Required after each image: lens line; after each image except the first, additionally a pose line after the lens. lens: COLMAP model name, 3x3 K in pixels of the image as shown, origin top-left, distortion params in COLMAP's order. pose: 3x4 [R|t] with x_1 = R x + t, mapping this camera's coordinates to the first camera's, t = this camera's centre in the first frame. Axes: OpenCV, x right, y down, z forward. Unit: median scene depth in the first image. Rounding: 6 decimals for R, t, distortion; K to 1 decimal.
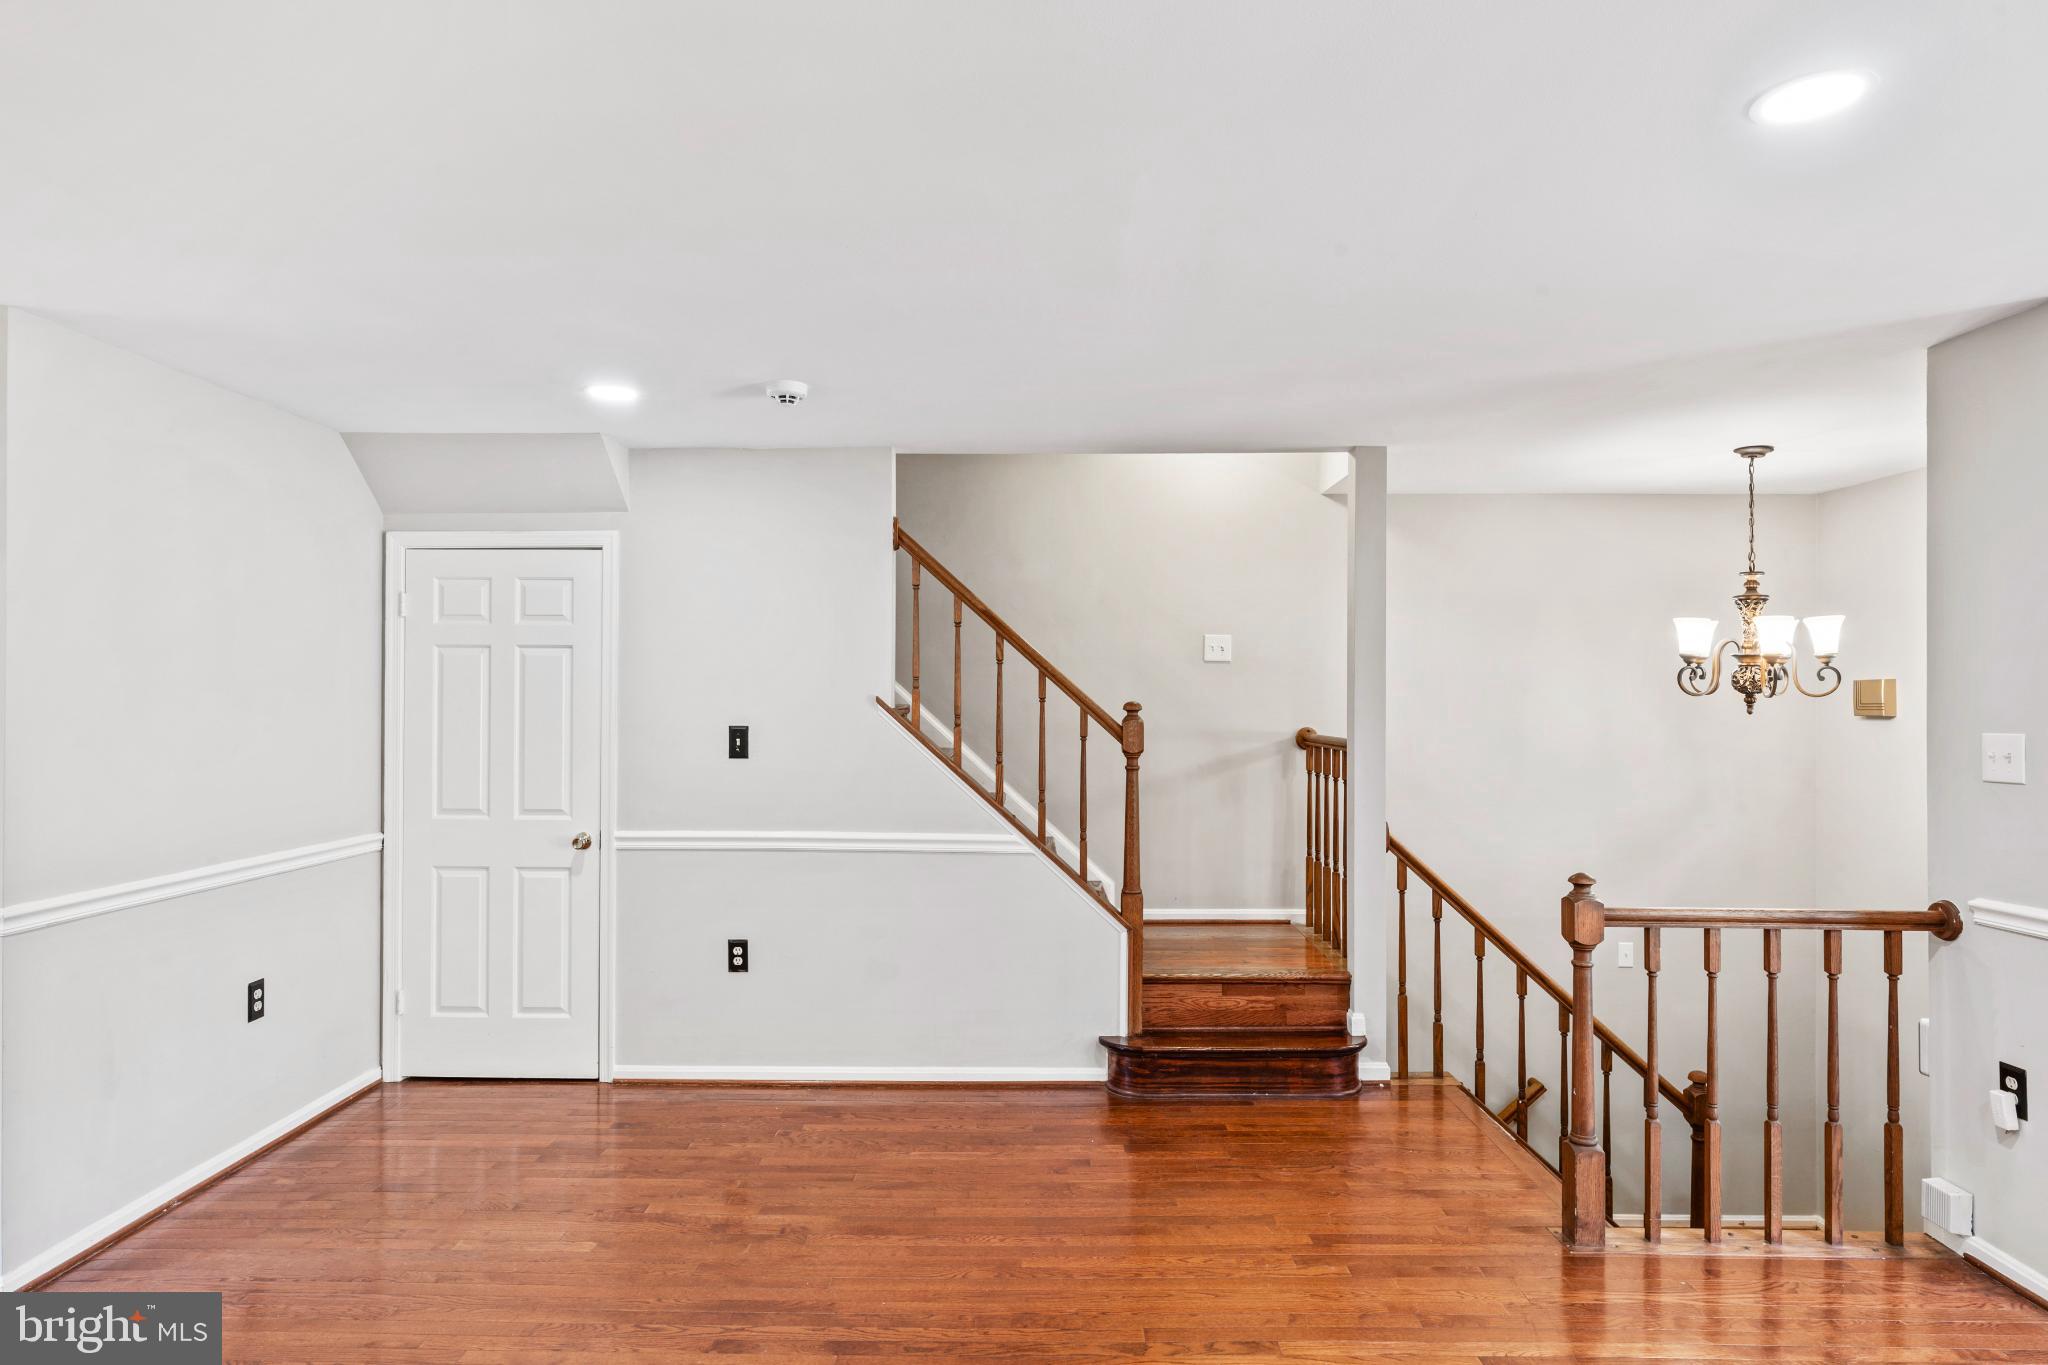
lens RADIAL K [[1138.7, 0, 1020.5], [0, 1138.7, 690.6], [0, 0, 1]] dist [-0.002231, 0.002220]
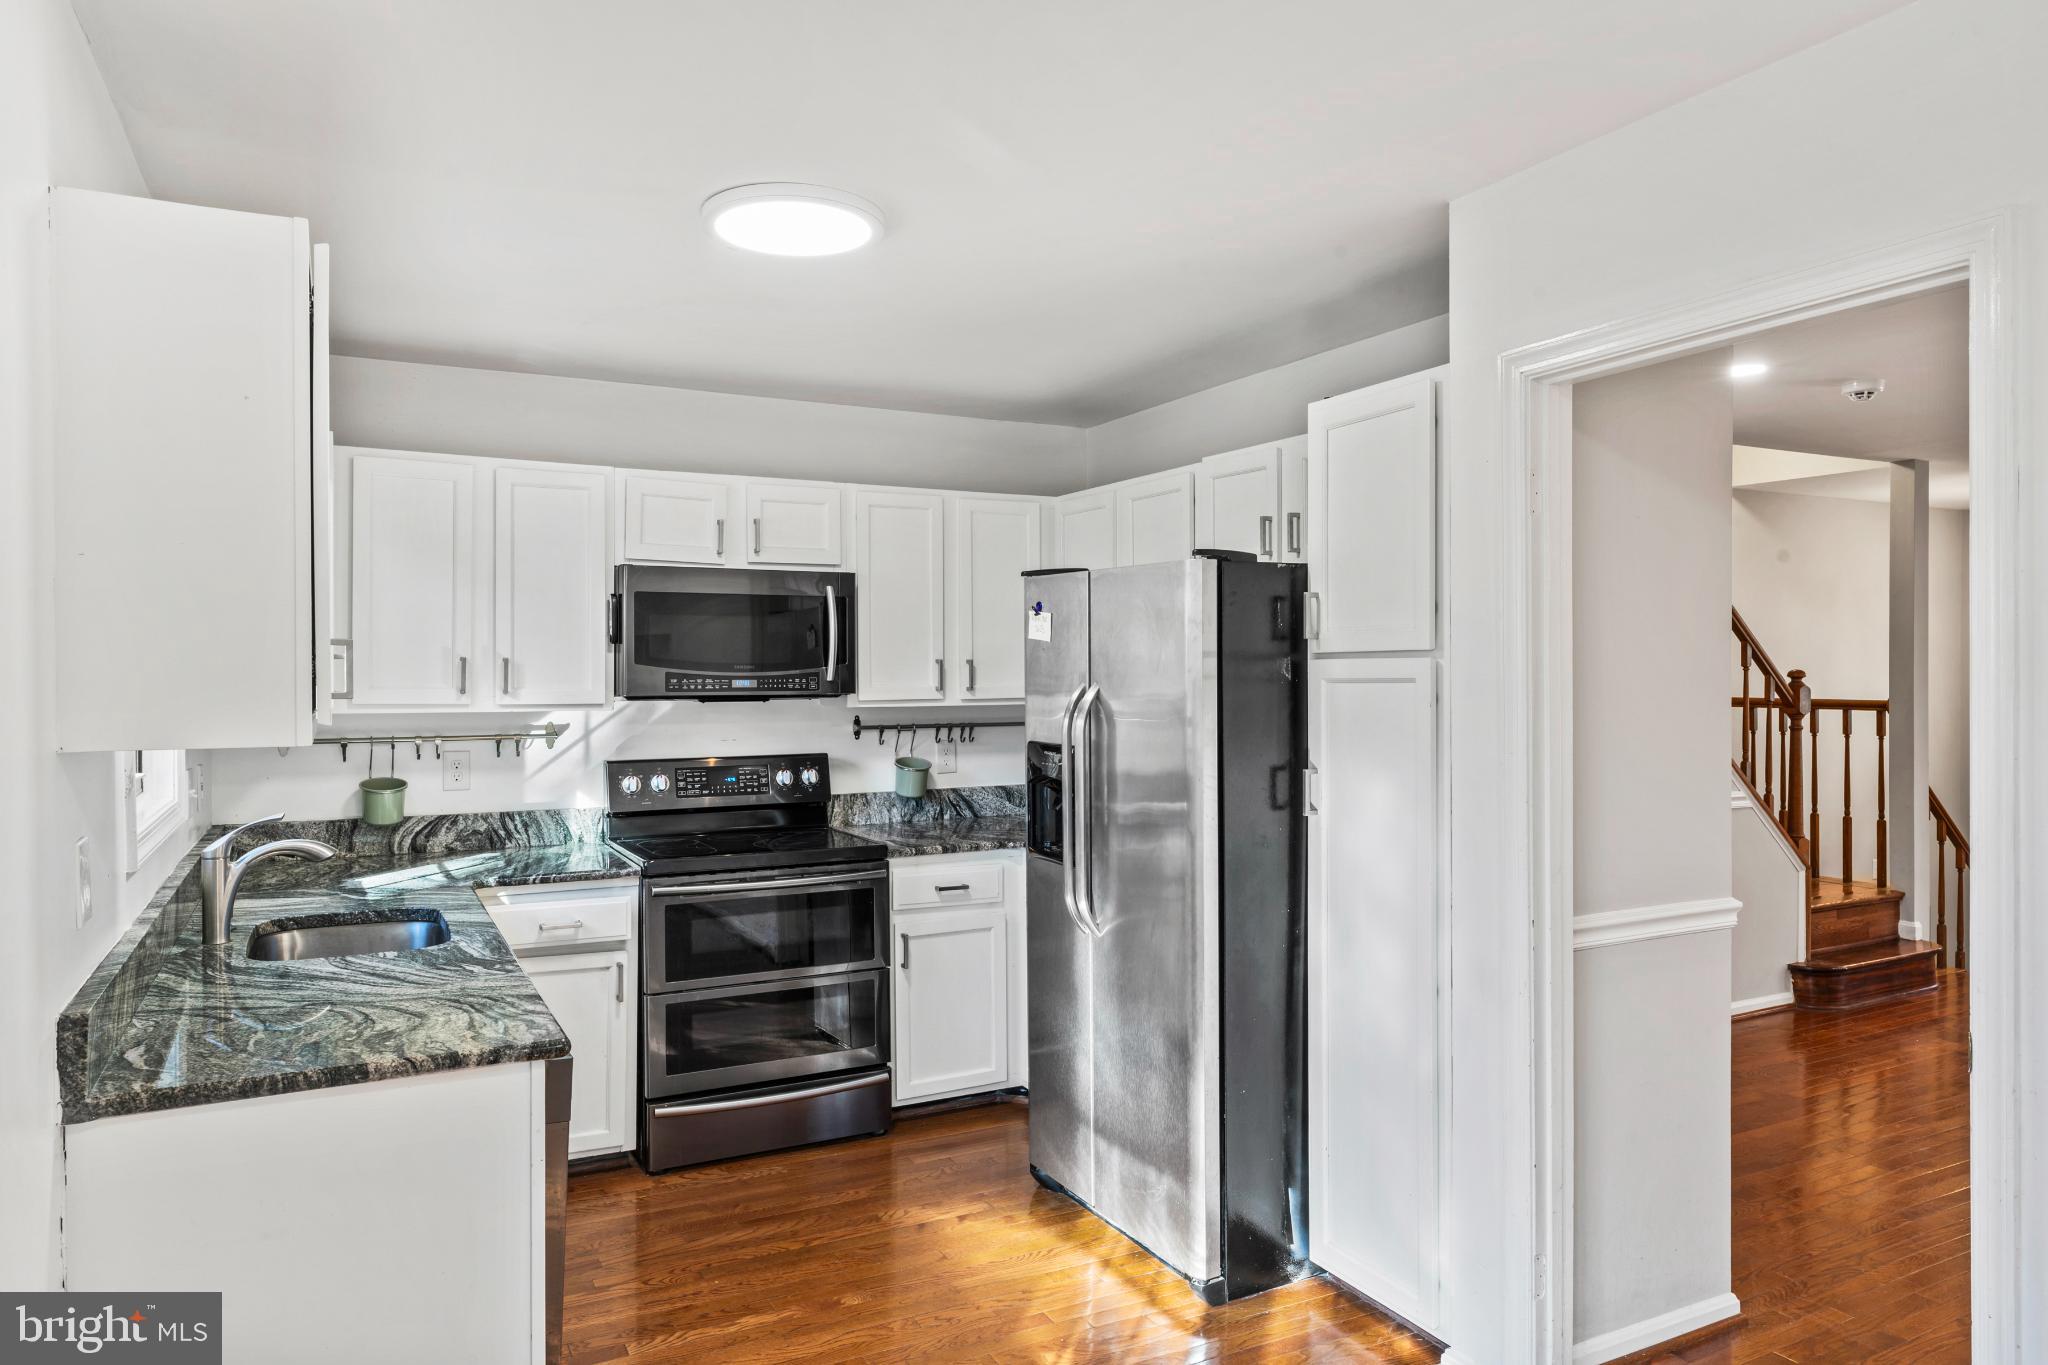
lens RADIAL K [[1321.7, 0, 1022.5], [0, 1321.7, 690.4], [0, 0, 1]] dist [-0.003931, -0.001587]
pose [[0.879779, -0.012474, 0.475219, -1.223957], [0.001580, 0.999727, 0.023317, -0.001712], [-0.475380, -0.019763, 0.879558, 0.209592]]
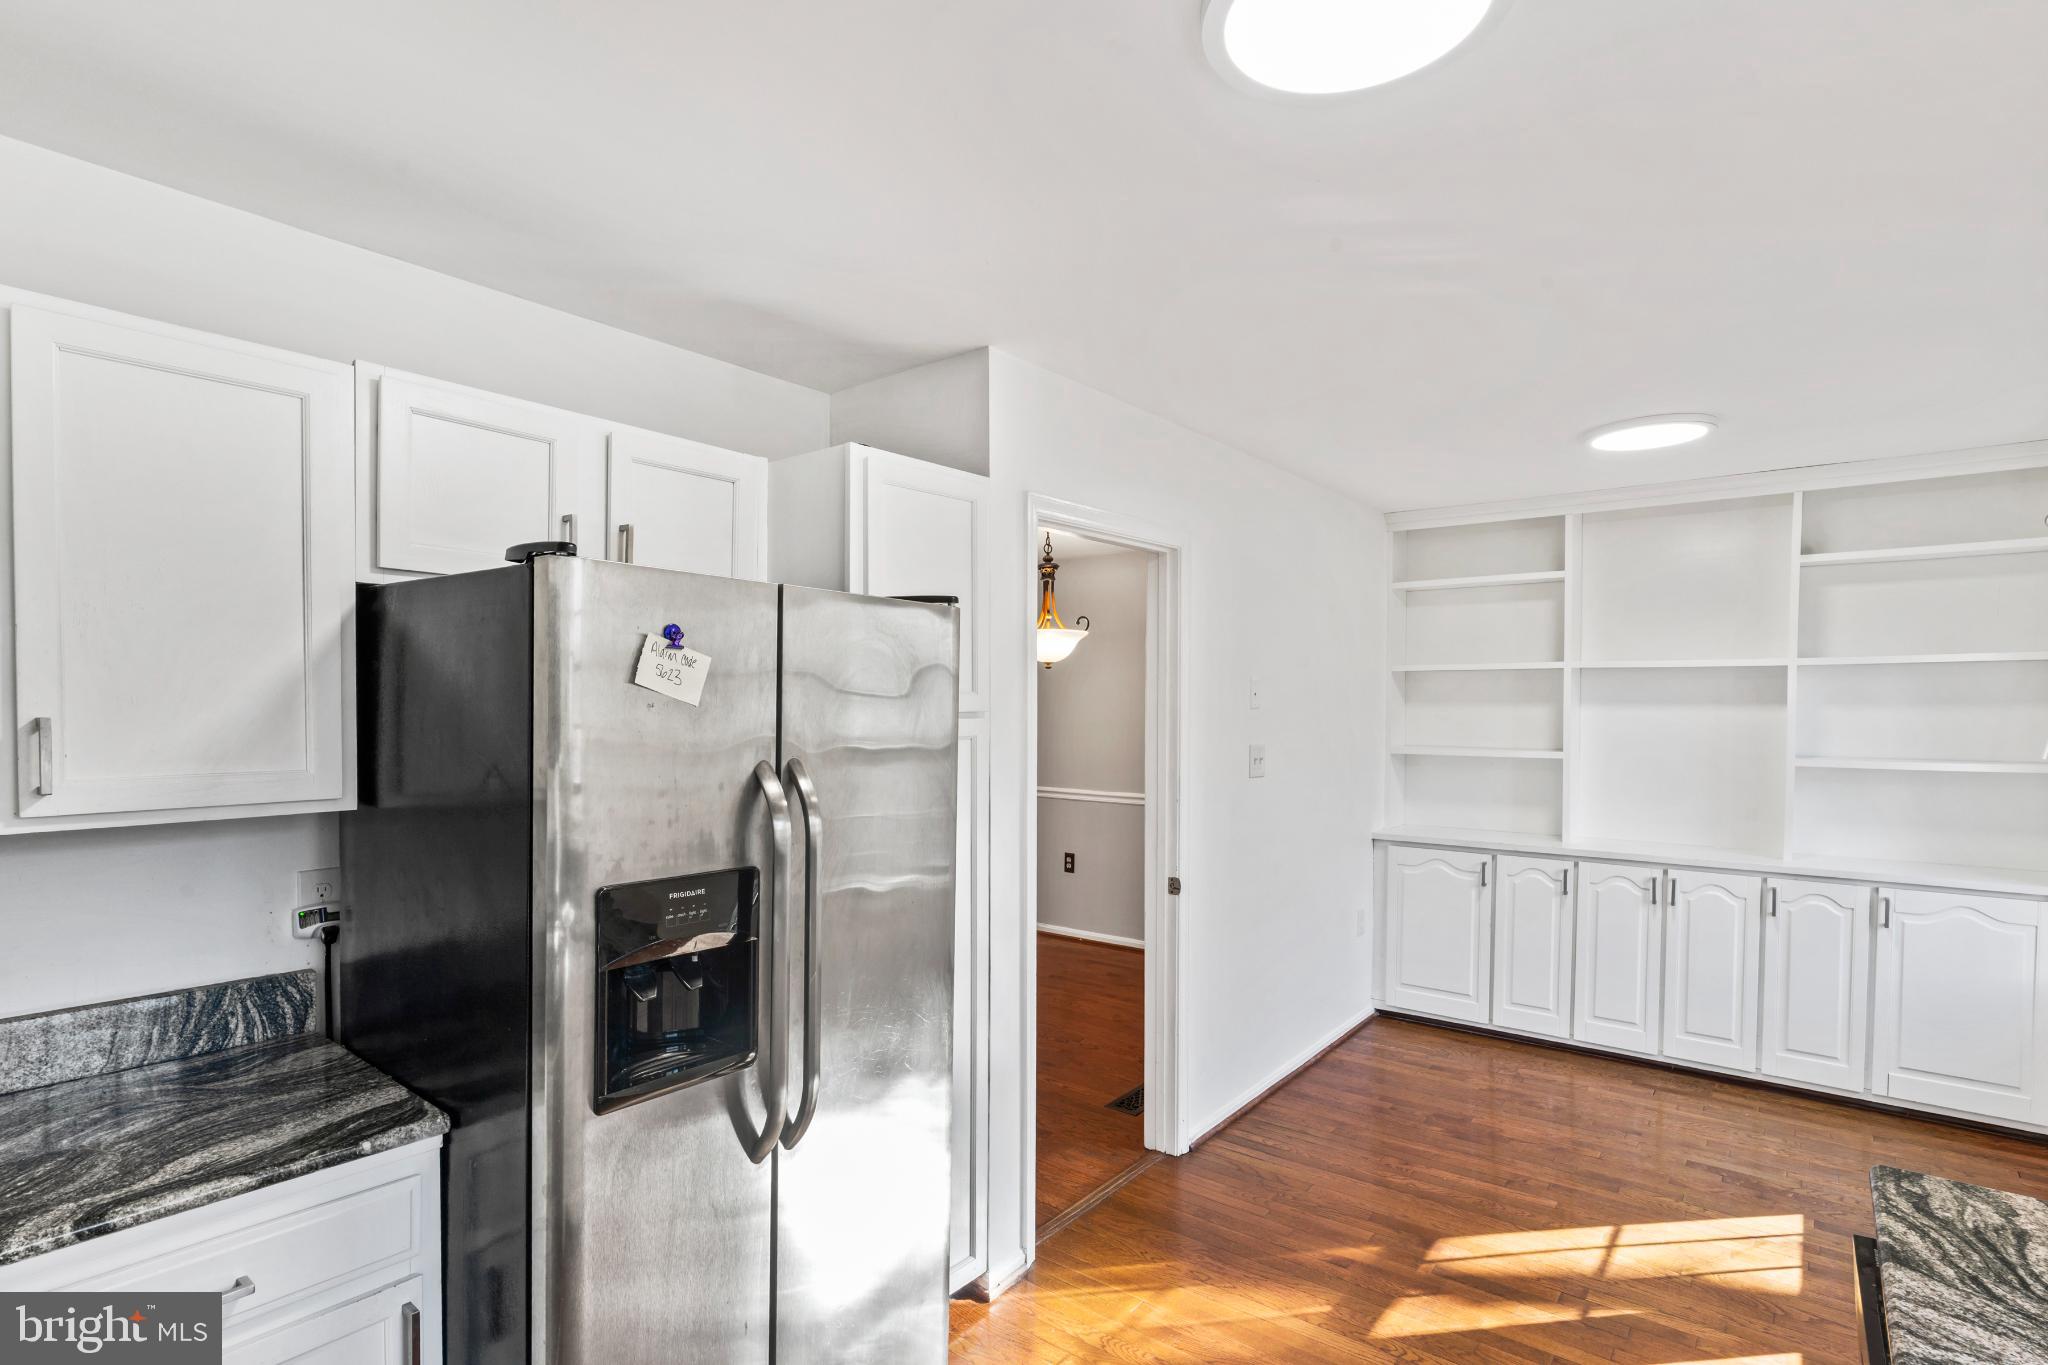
lens RADIAL K [[996.2, 0, 1018.6], [0, 996.2, 660.0], [0, 0, 1]] dist [-0.002029, 0.000621]
pose [[-0.789898, 0.017453, 0.612990, -1.124727], [-0.012003, 0.998963, -0.043909, -0.010480], [-0.613121, -0.042041, -0.788869, 1.133524]]
